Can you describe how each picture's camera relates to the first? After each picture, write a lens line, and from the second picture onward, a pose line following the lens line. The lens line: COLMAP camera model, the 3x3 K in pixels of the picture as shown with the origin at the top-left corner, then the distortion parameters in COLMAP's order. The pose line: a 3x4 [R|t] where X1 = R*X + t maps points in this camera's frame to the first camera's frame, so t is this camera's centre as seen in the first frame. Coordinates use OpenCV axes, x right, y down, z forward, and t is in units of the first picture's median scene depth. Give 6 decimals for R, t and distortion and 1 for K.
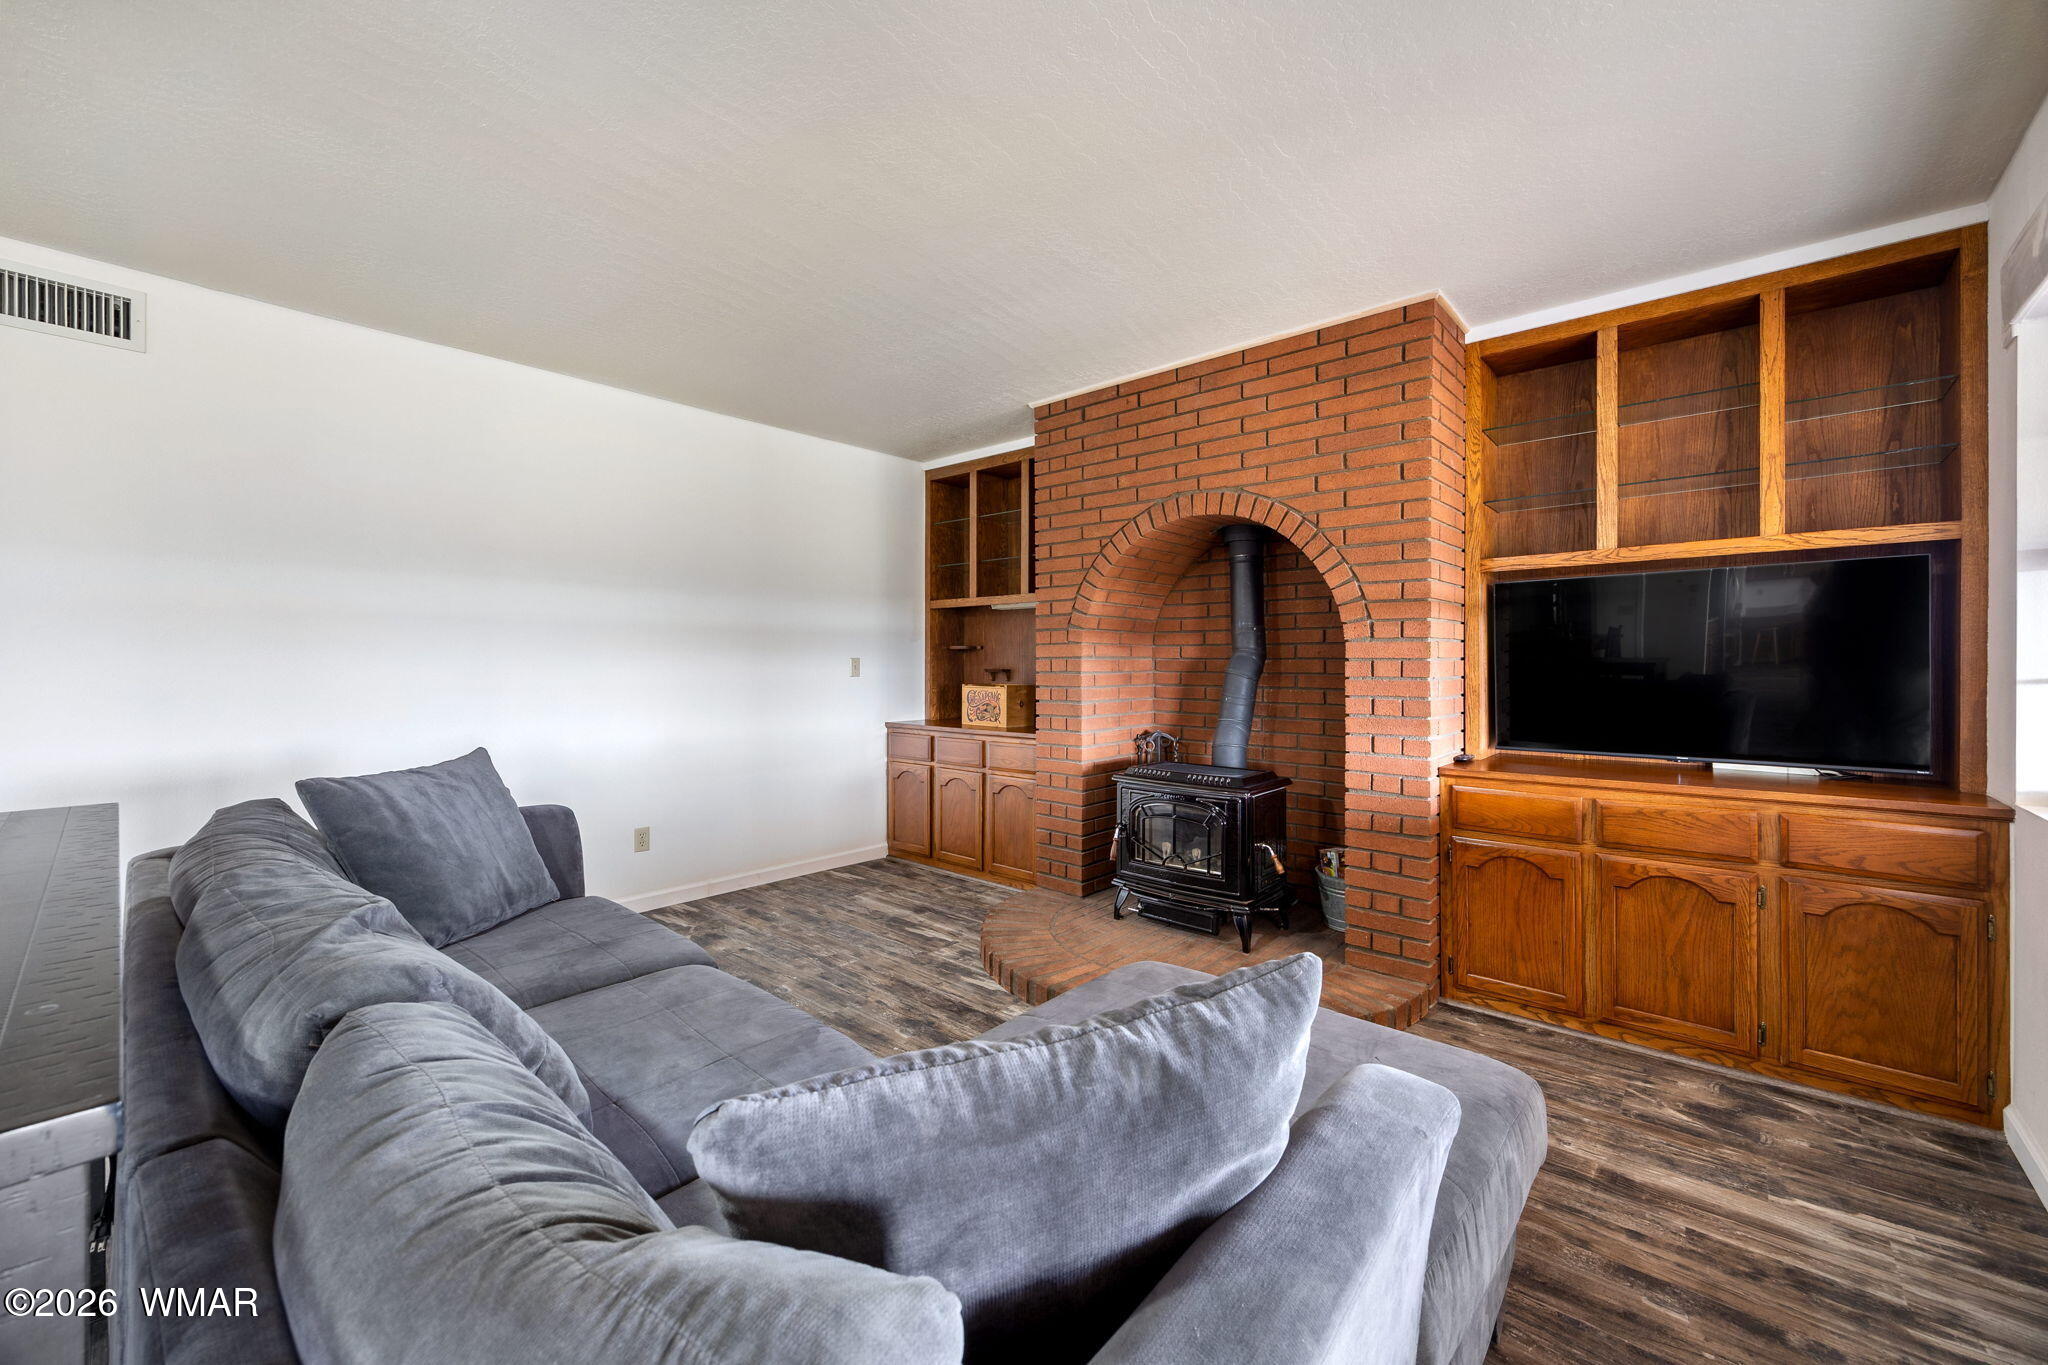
lens RADIAL K [[833.1, 0, 1021.1], [0, 833.1, 672.0], [0, 0, 1]] dist [0.001012, -0.000479]
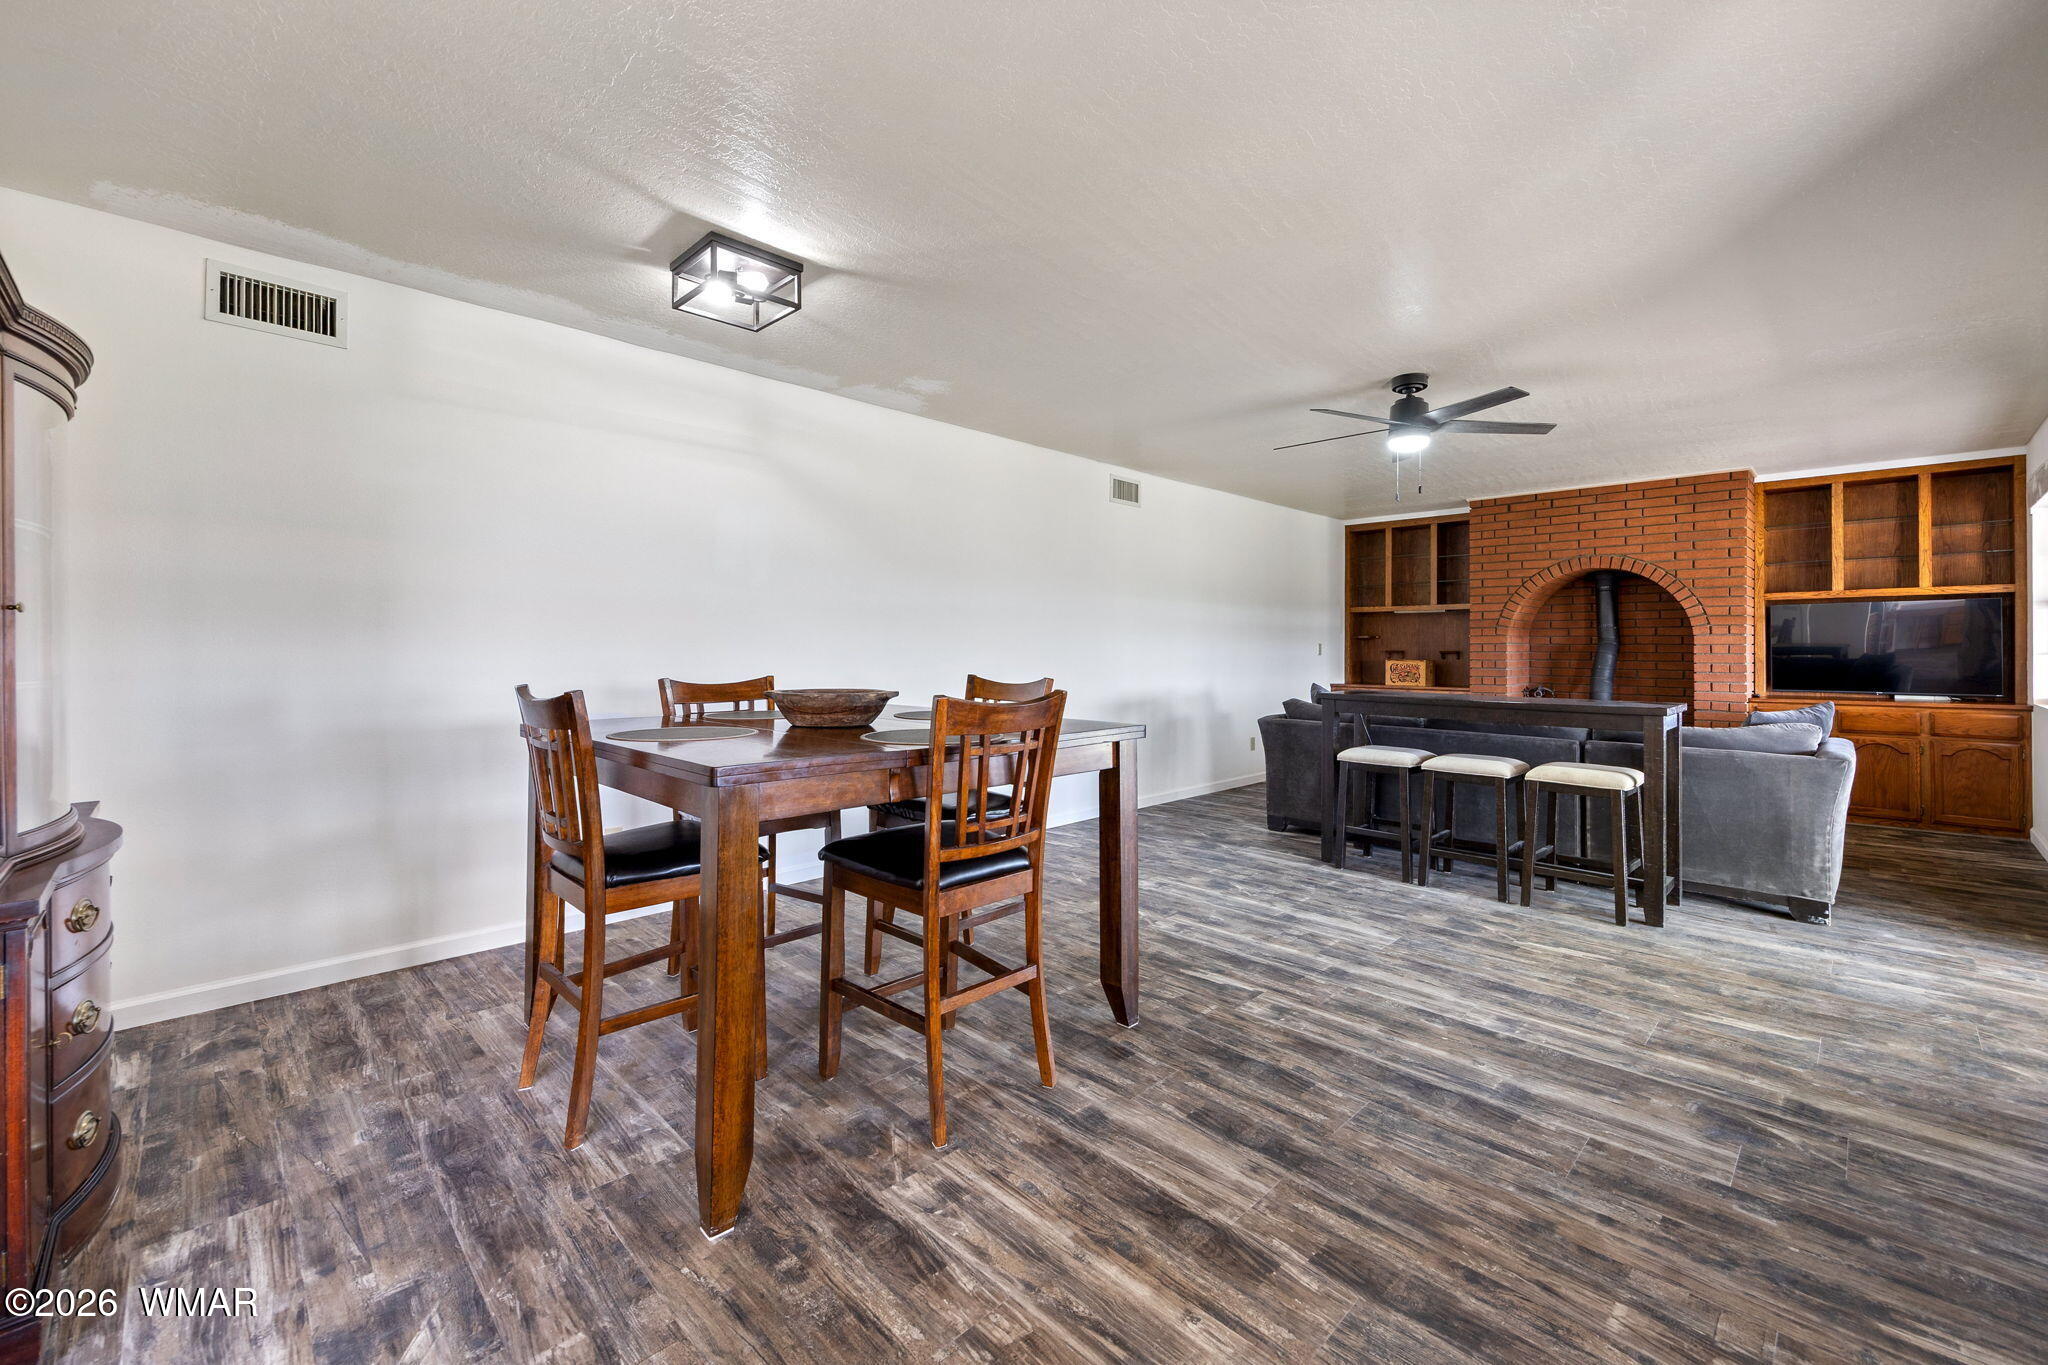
lens RADIAL K [[833.1, 0, 1040.6], [0, 833.1, 650.9], [0, 0, 1]] dist [0.001012, -0.000479]
pose [[0.996715, 0.000760, -0.080989, -1.043905], [-0.001390, 0.999969, -0.007728, 0.018226], [0.080980, 0.007816, 0.996685, -1.153722]]
